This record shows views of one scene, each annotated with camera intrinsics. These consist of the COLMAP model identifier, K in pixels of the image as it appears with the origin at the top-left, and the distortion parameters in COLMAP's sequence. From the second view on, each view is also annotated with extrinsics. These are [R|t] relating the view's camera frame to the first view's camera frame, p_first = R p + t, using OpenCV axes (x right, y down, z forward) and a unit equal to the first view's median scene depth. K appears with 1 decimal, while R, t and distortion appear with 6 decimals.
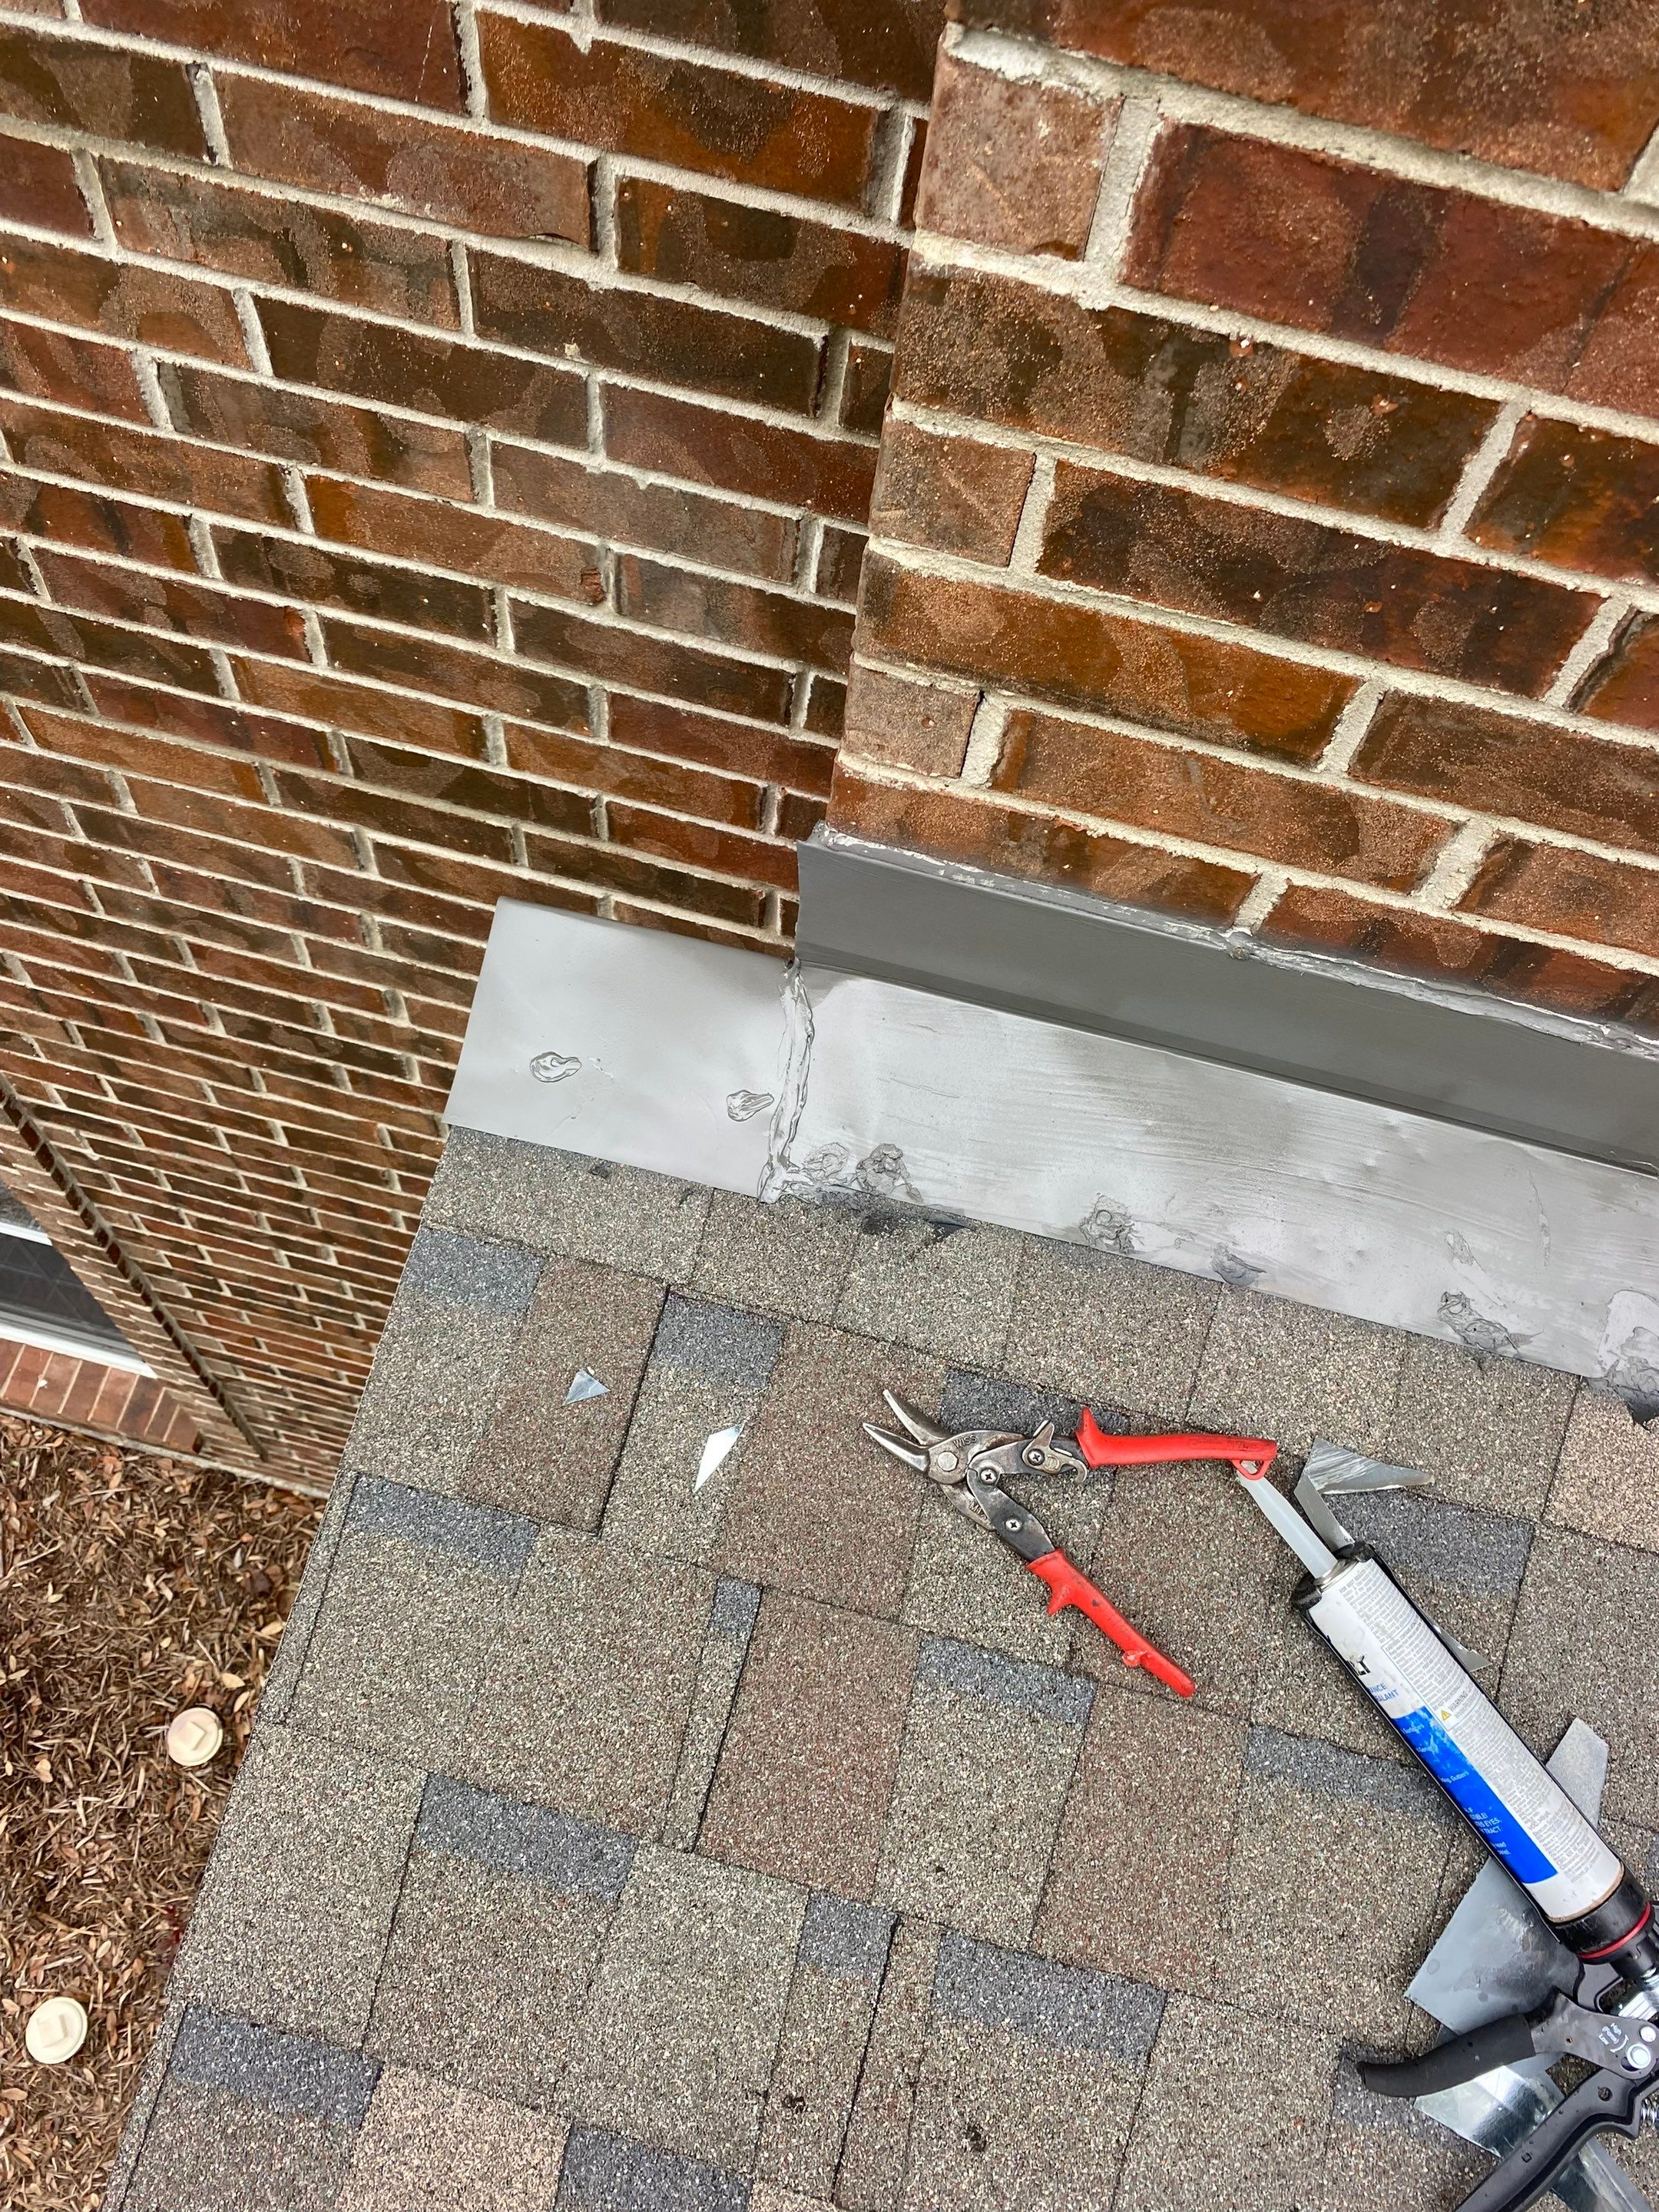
lens RADIAL K [[1641.3, 0, 829.5], [0, 1641.3, 1106.0], [0, 0, 1]] dist [0.002367, 0.001854]
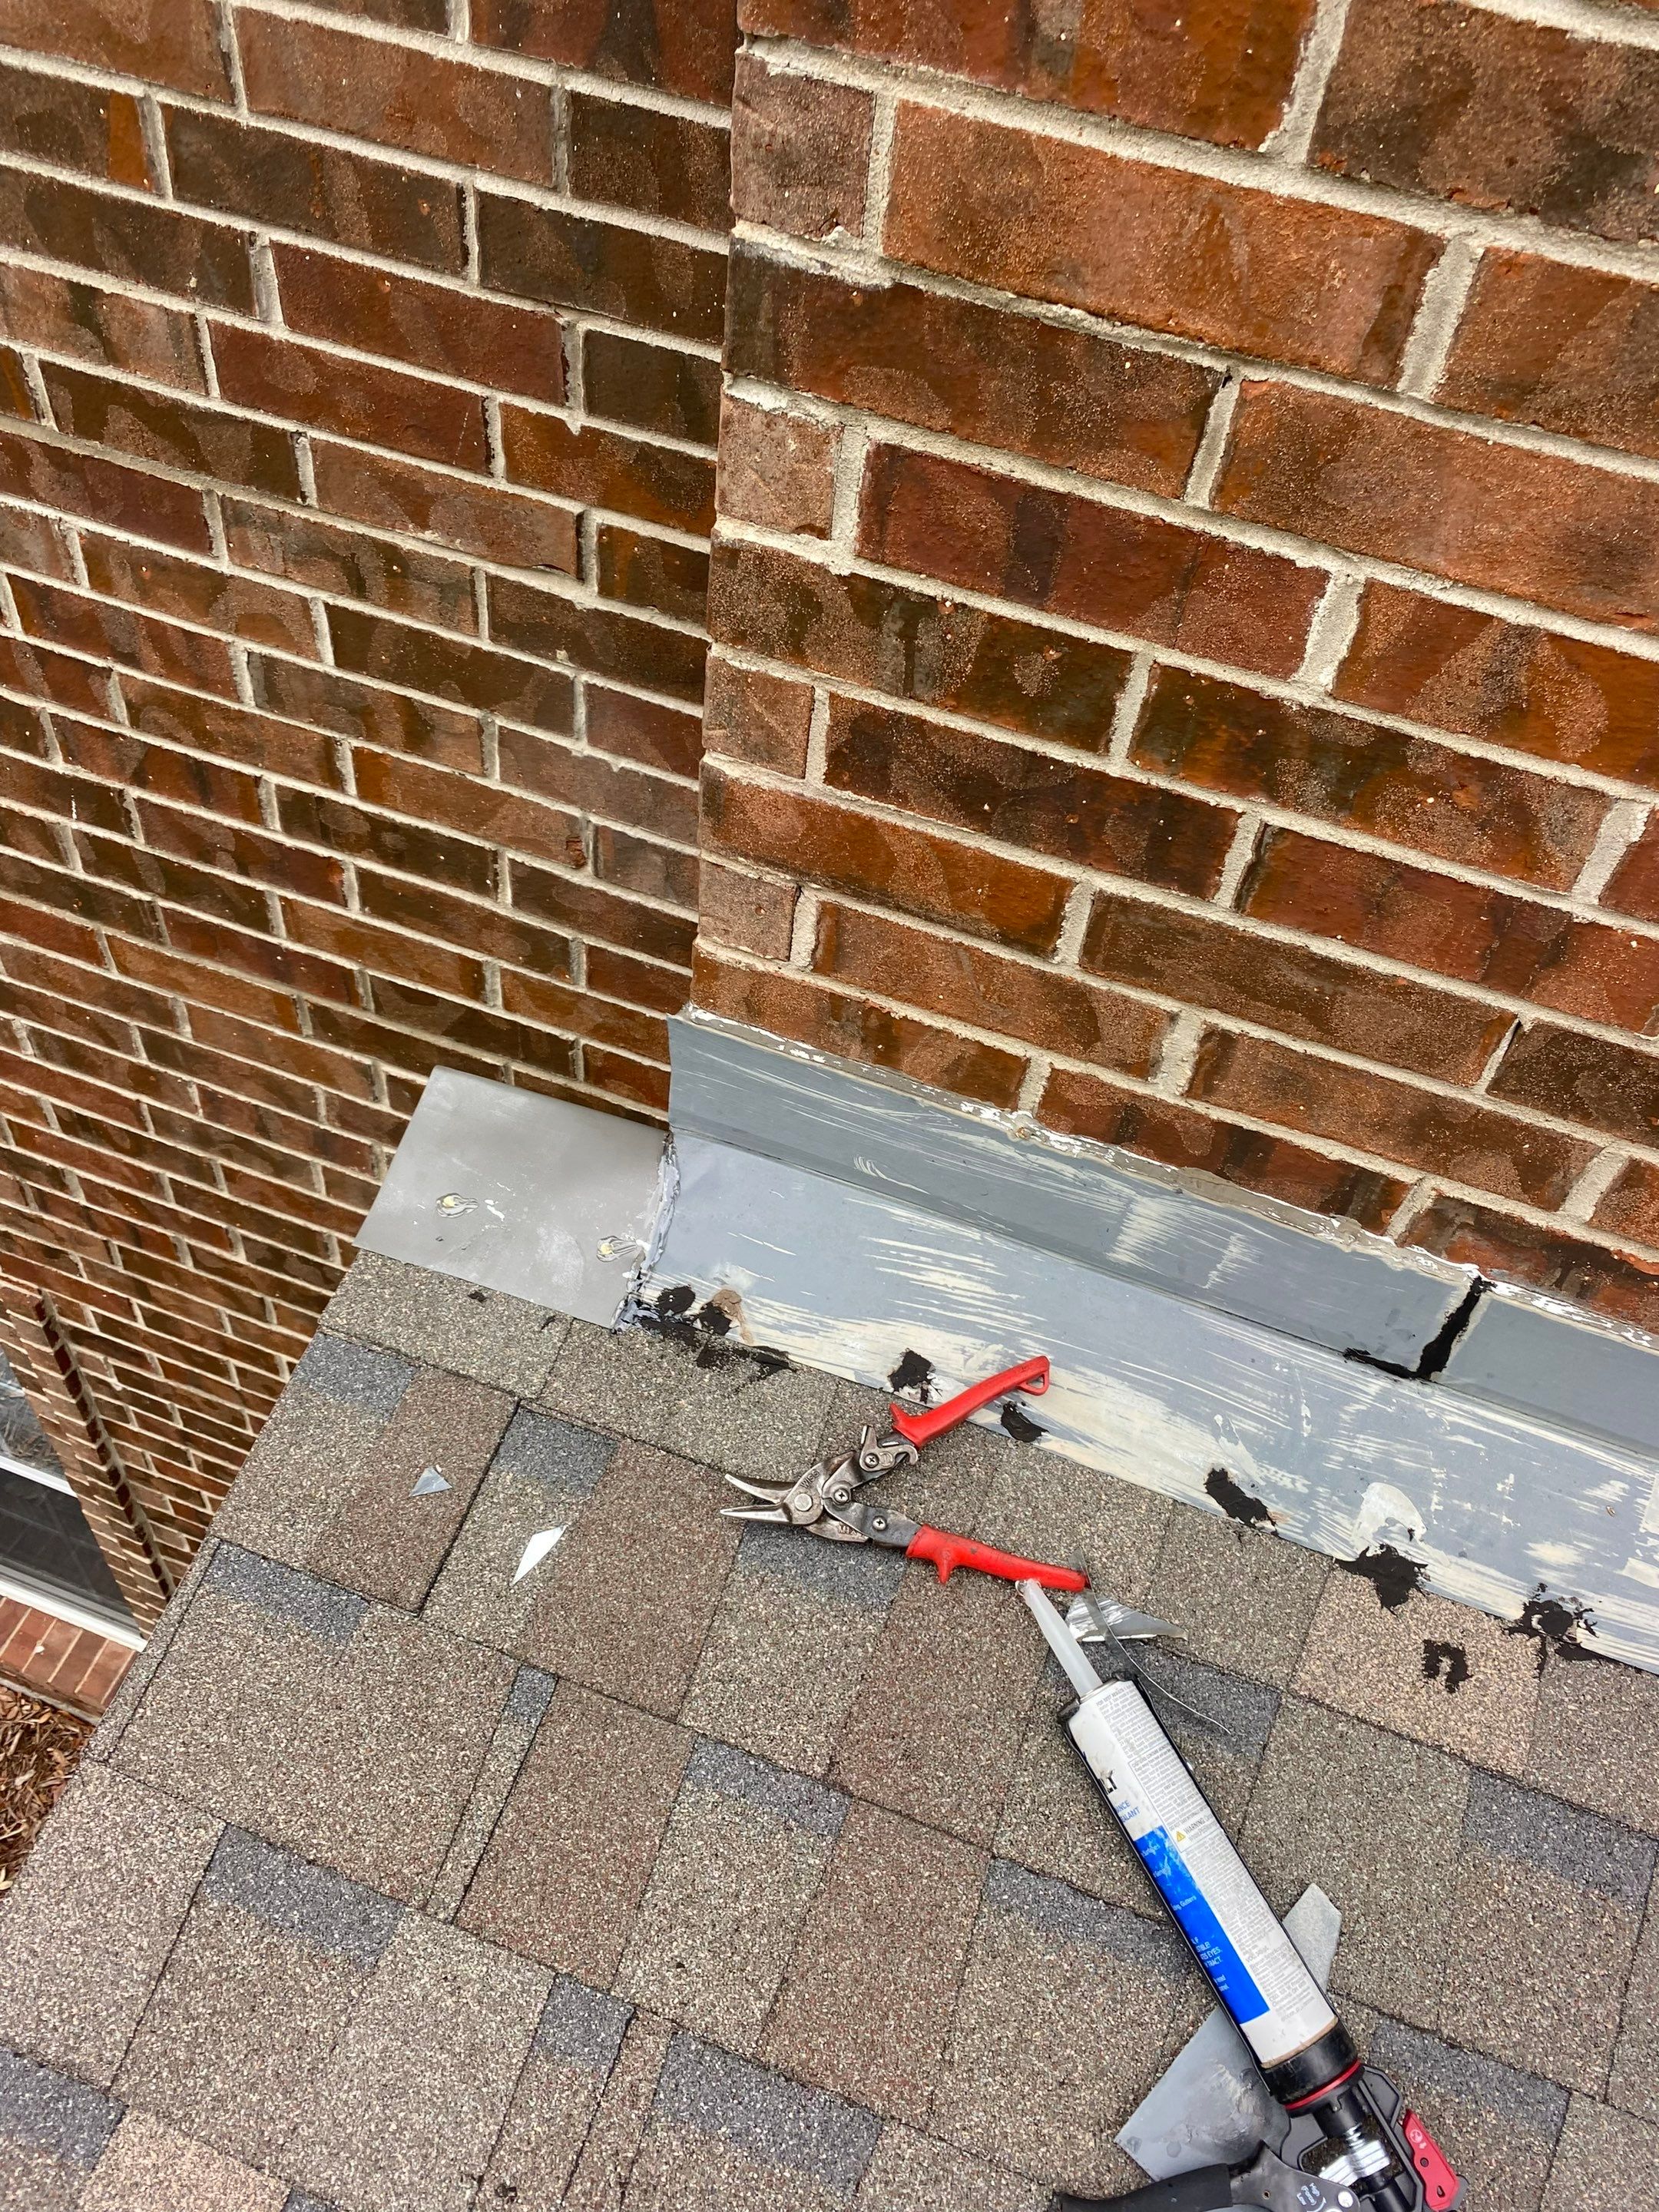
lens RADIAL K [[1627.3, 0, 829.5], [0, 1627.3, 1106.0], [0, 0, 1]] dist [0.020779, -0.014762]
pose [[0.994278, 0.083321, -0.066844, 0.169251], [-0.096972, 0.966490, -0.237682, 0.159289], [0.044801, 0.242805, 0.969040, -0.123319]]
